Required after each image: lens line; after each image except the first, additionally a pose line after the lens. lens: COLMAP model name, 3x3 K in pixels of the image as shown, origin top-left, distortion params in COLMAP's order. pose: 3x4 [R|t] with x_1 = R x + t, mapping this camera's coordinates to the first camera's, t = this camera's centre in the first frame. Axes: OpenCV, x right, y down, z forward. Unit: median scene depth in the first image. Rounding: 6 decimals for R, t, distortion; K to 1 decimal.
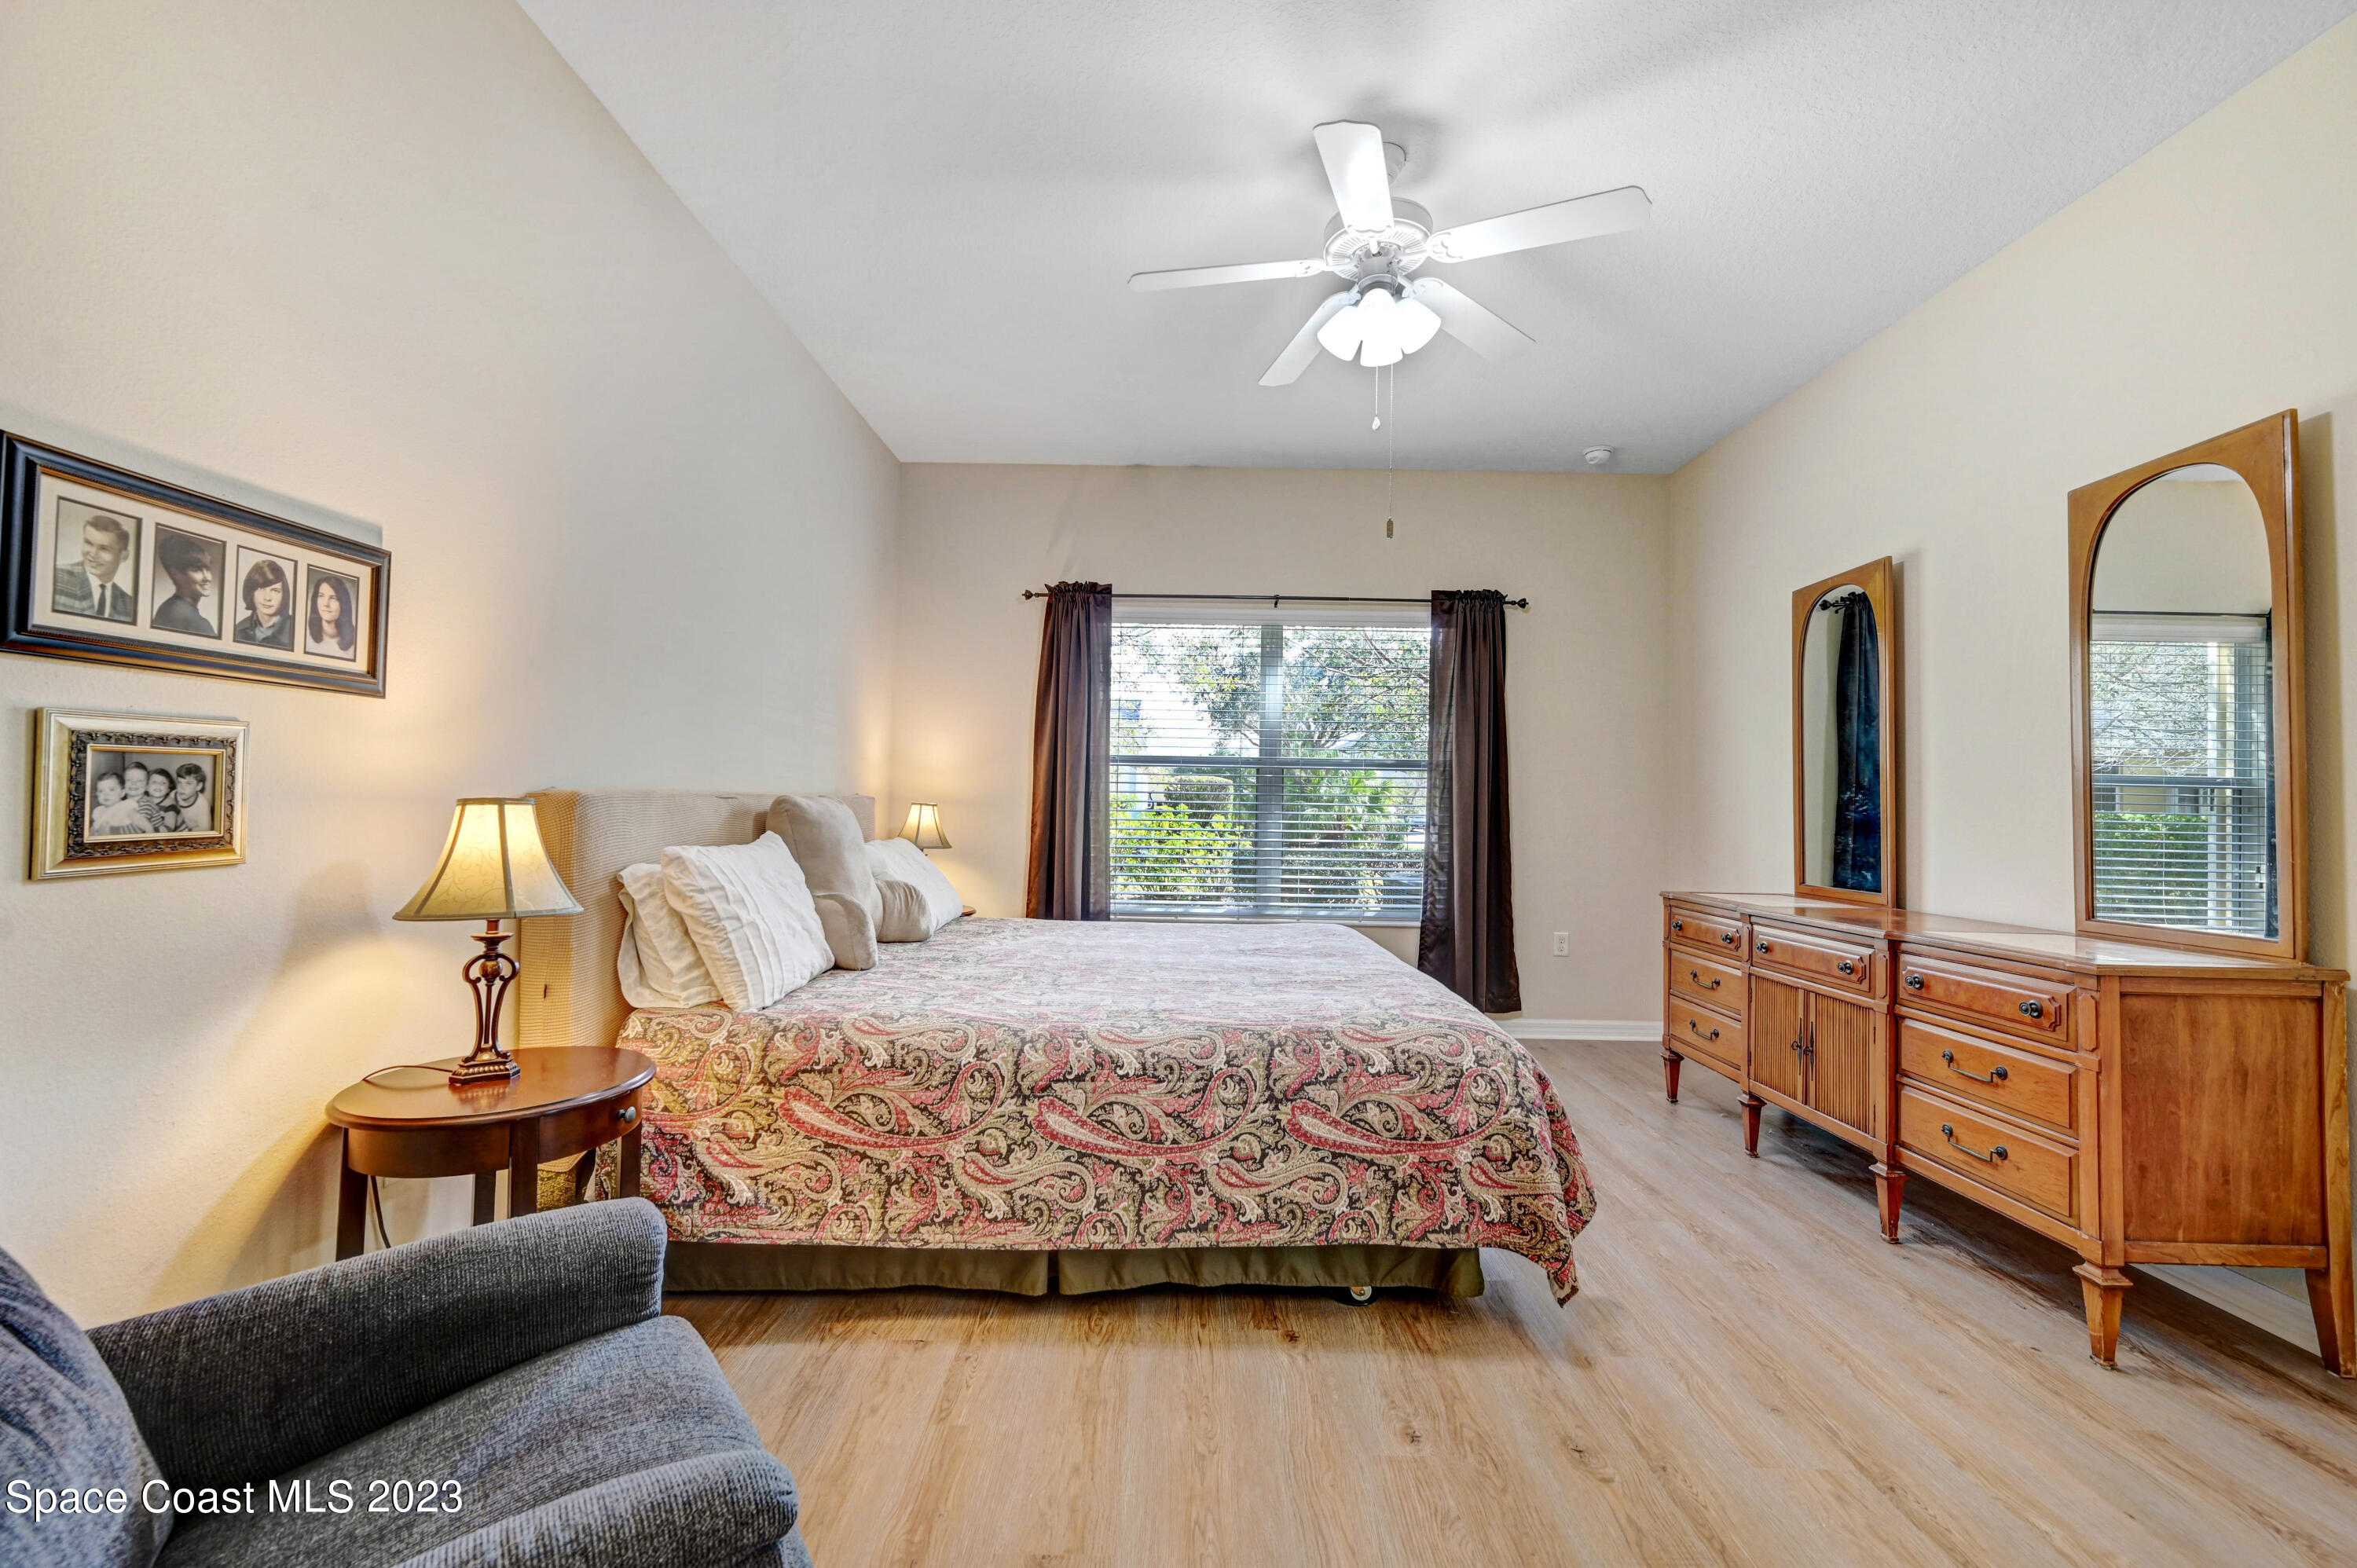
lens RADIAL K [[962.9, 0, 1164.4], [0, 962.9, 775.2], [0, 0, 1]] dist [-0.000770, -0.000174]
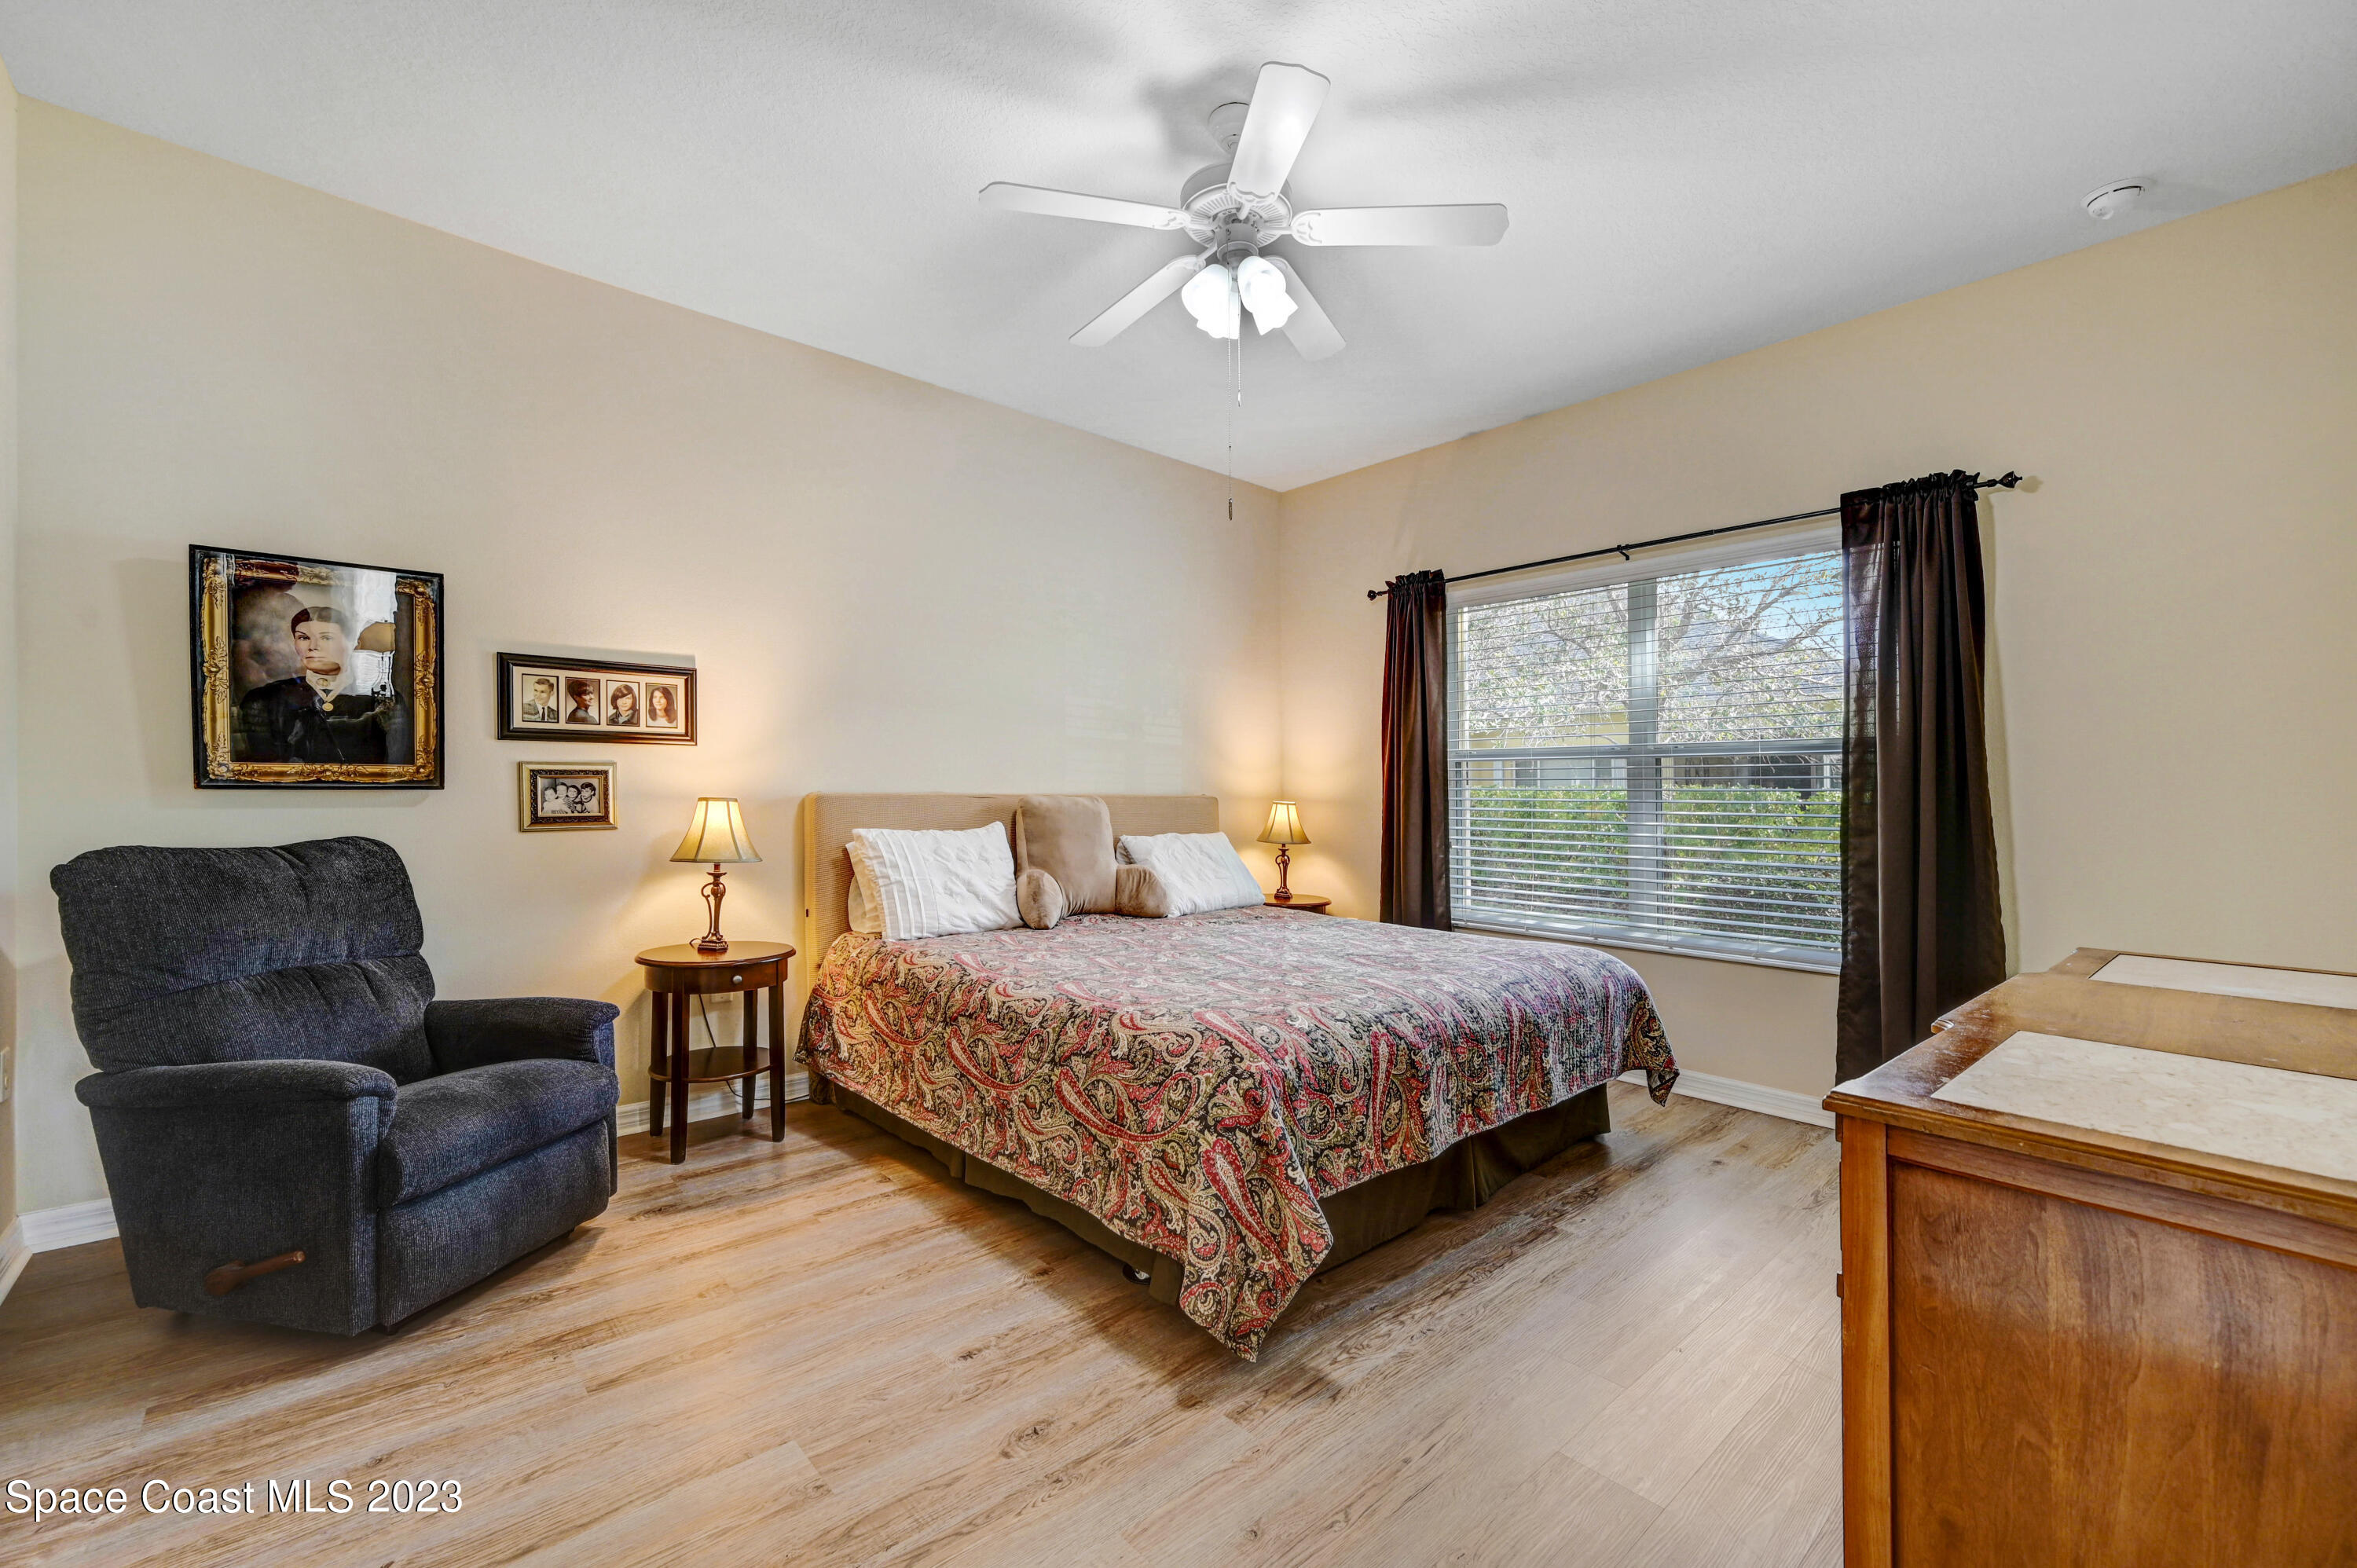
lens RADIAL K [[990.9, 0, 1178.5], [0, 990.9, 784.0], [0, 0, 1]] dist [0.000161, -0.000026]
pose [[0.656782, -0.017884, -0.753868, 1.120900], [0.022806, 0.999733, -0.003847, 0.021919], [0.753736, -0.014666, 0.657014, 0.368018]]
